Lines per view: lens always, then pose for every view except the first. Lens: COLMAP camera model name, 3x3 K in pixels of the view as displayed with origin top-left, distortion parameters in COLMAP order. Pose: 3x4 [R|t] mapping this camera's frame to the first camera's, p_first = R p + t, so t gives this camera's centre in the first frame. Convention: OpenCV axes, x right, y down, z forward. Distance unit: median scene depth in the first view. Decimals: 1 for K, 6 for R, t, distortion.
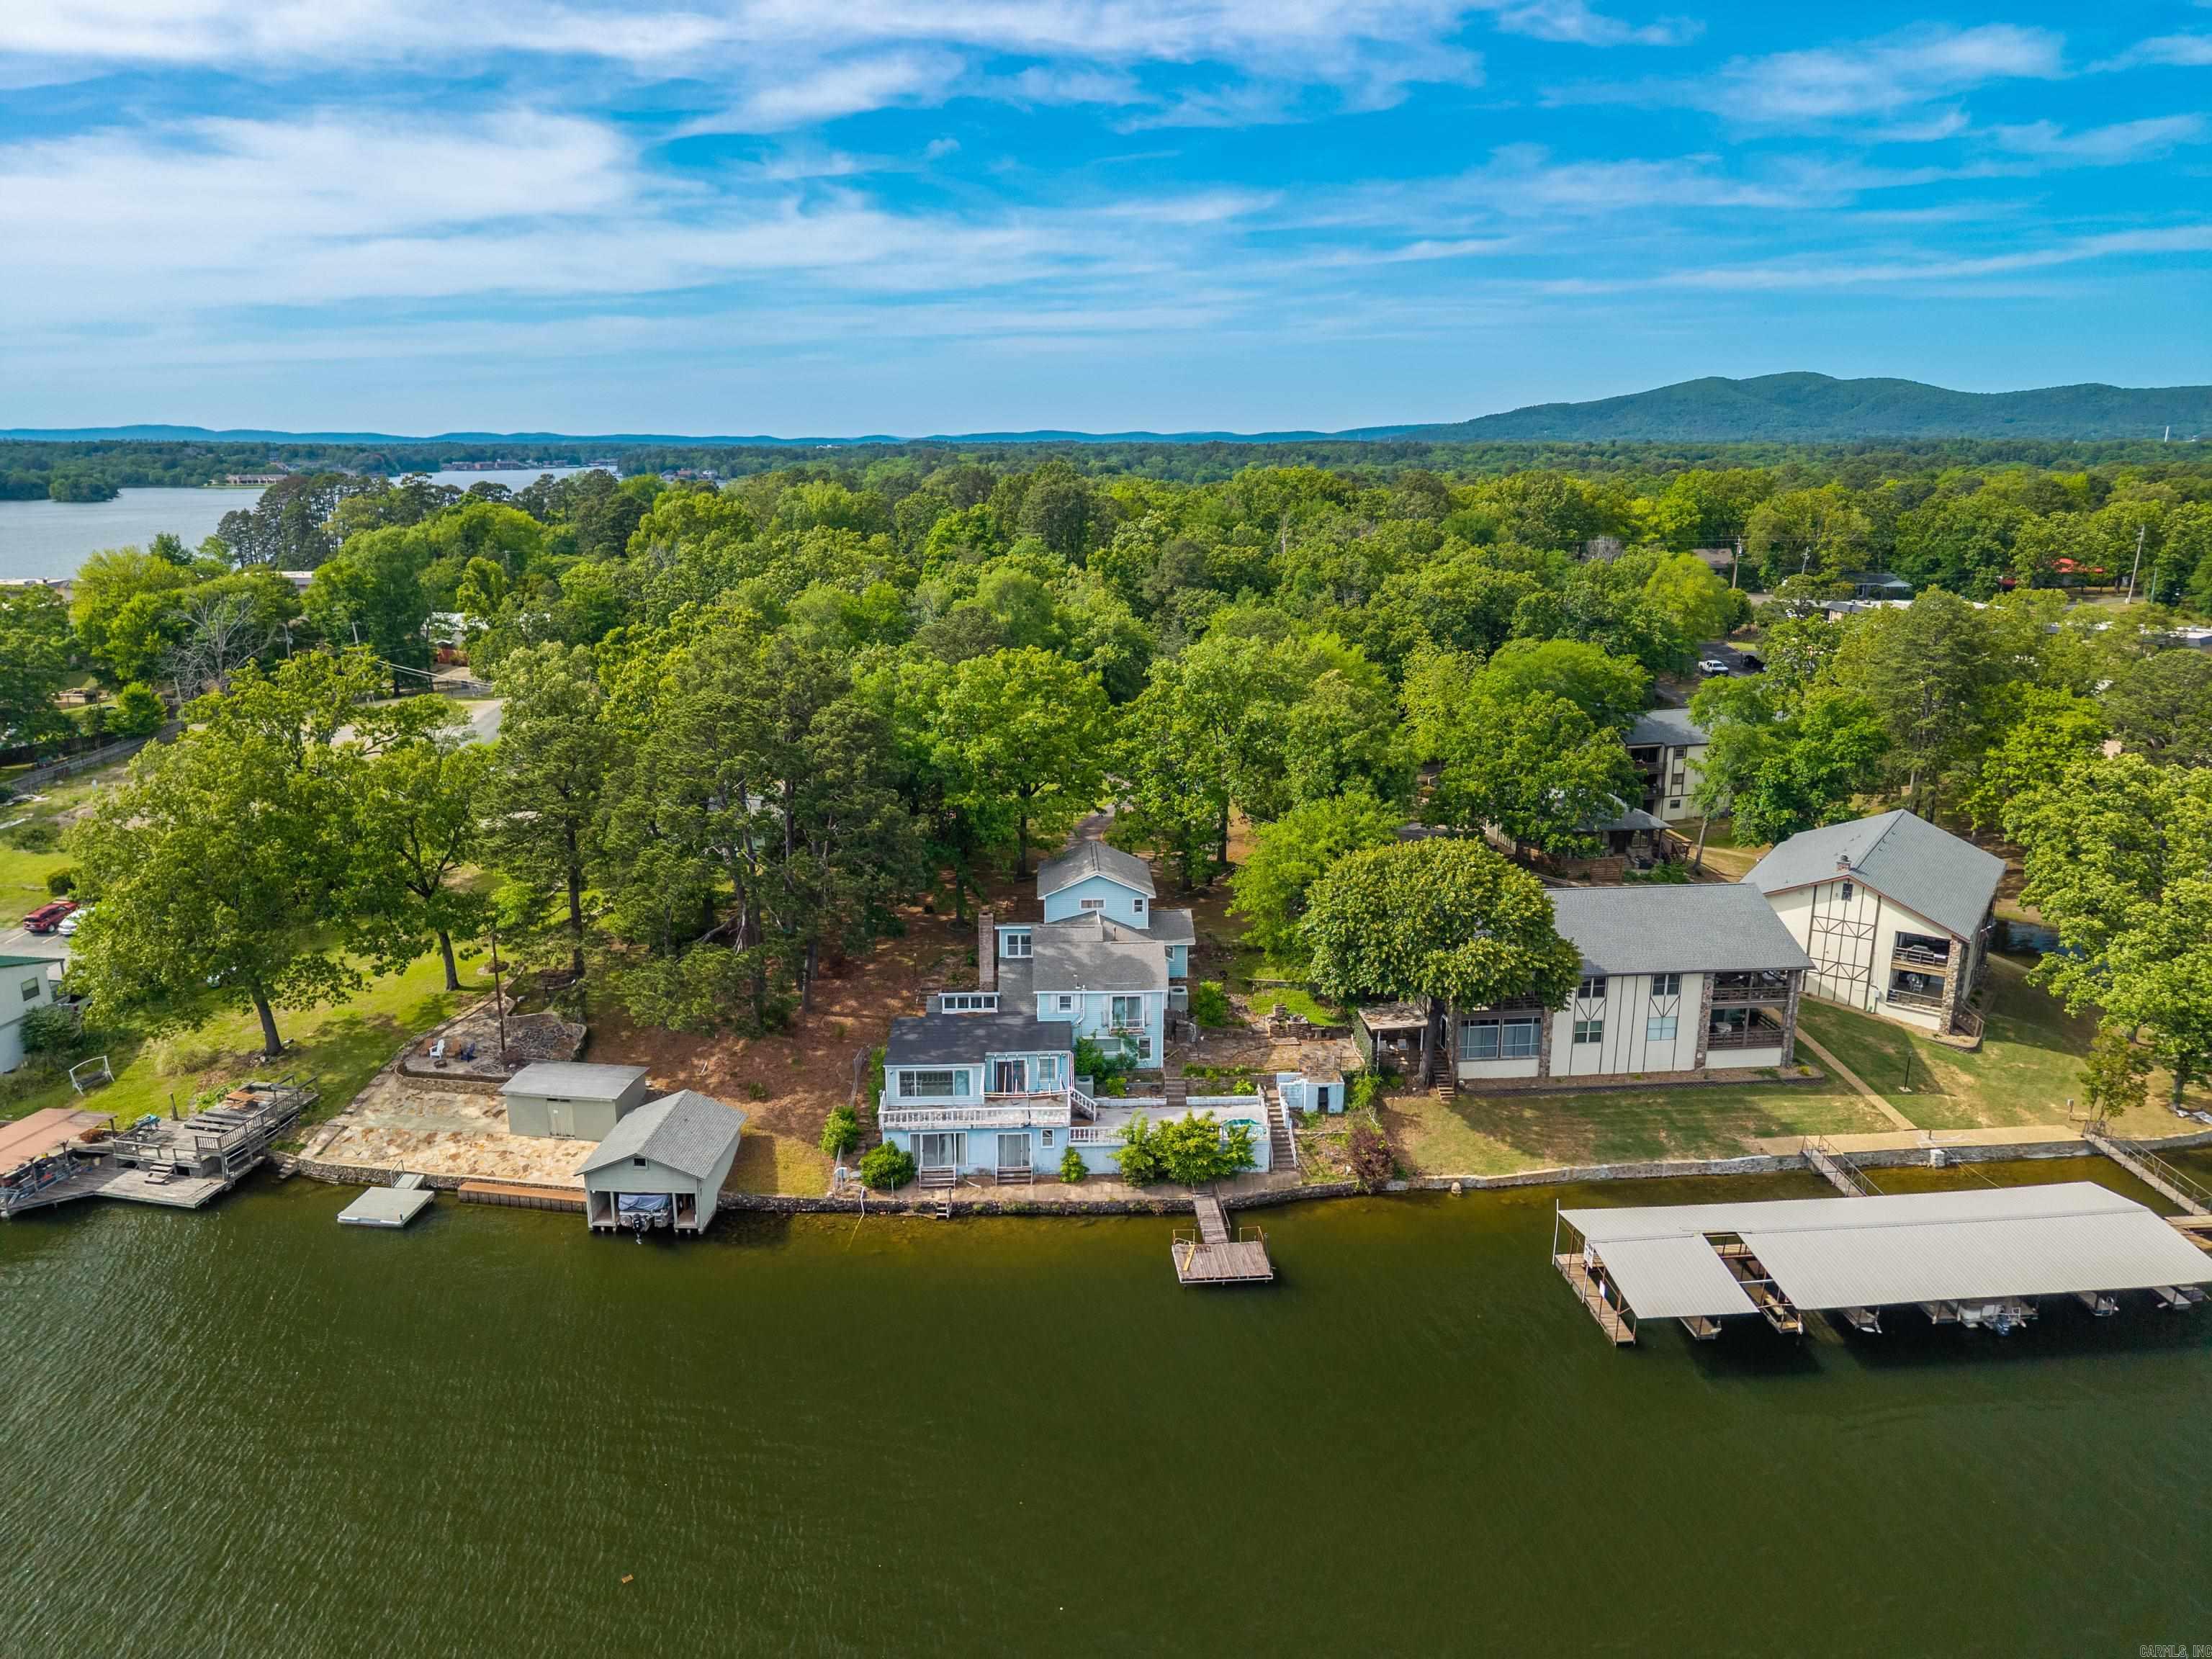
lens RADIAL K [[1502.2, 0, 1117.8], [0, 1502.2, 763.4], [0, 0, 1]] dist [0.086772, -0.103484]
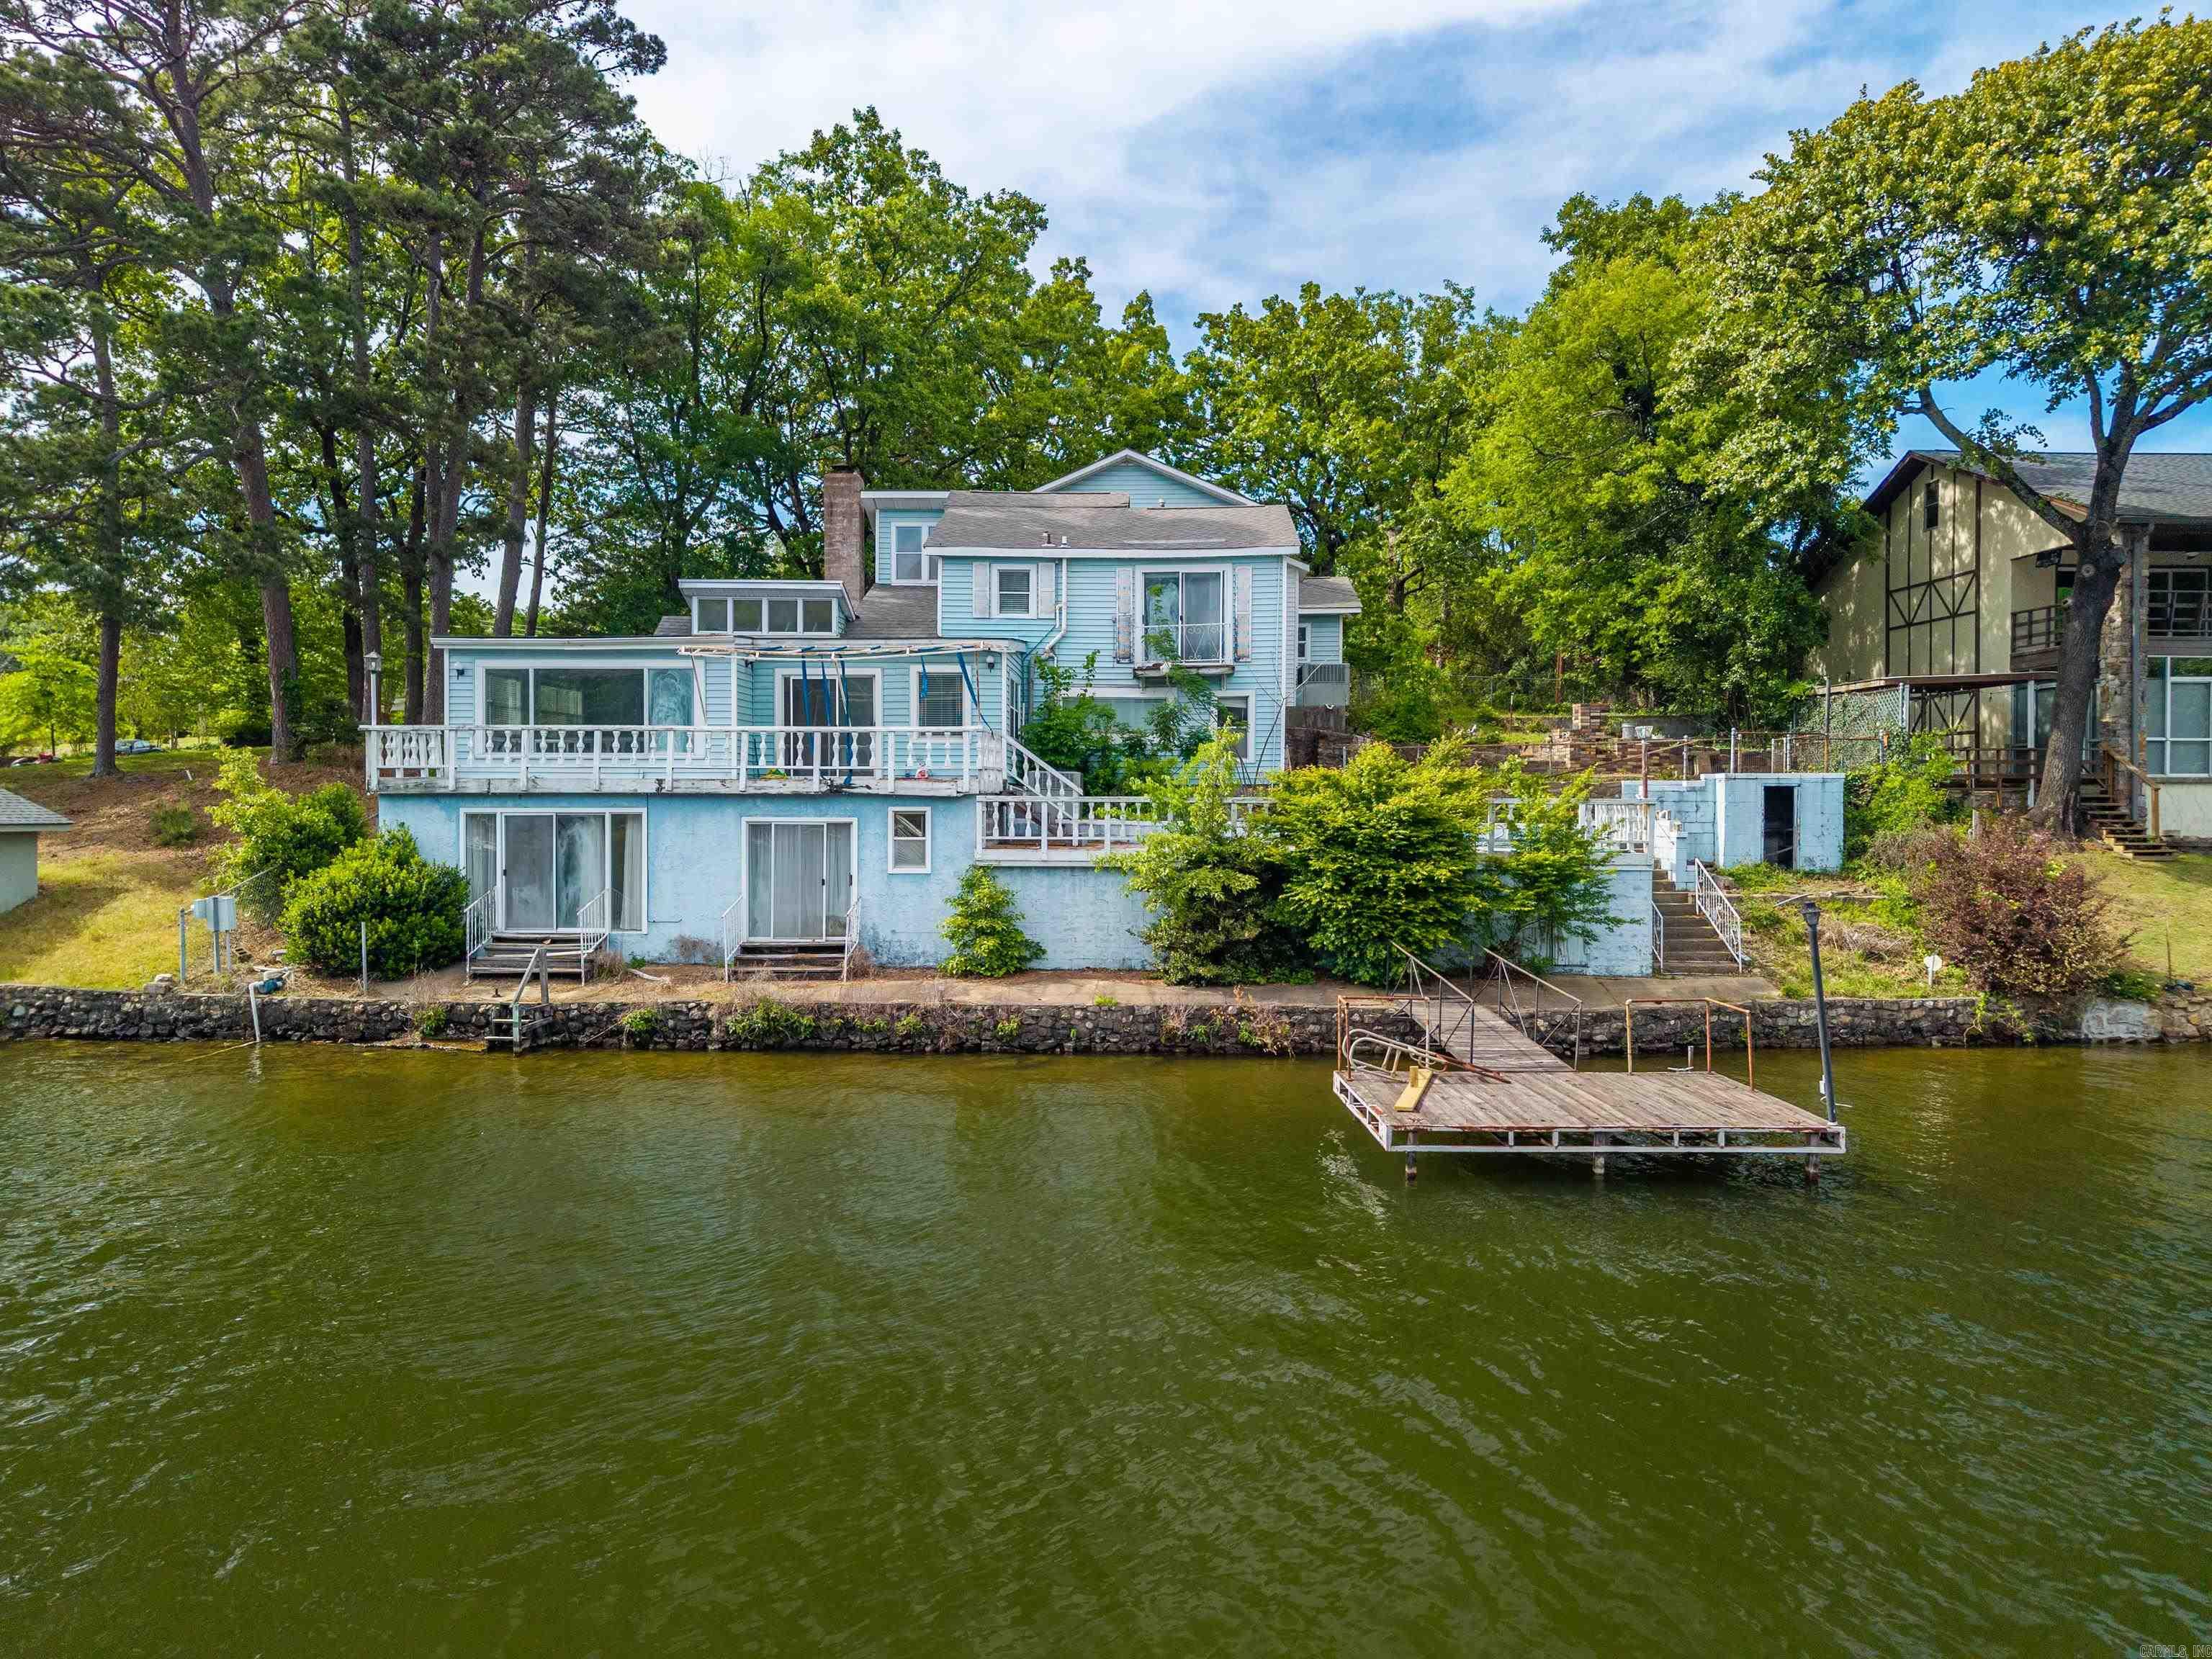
lens RADIAL K [[1478.1, 0, 1112.5], [0, 1478.1, 814.6], [0, 0, 1]] dist [0.035100, -0.033948]
pose [[0.996718, 0.000844, -0.080952, 0.018709], [-0.017477, 0.978608, -0.204991, 0.299040], [0.079047, 0.205733, 0.975410, 0.698384]]
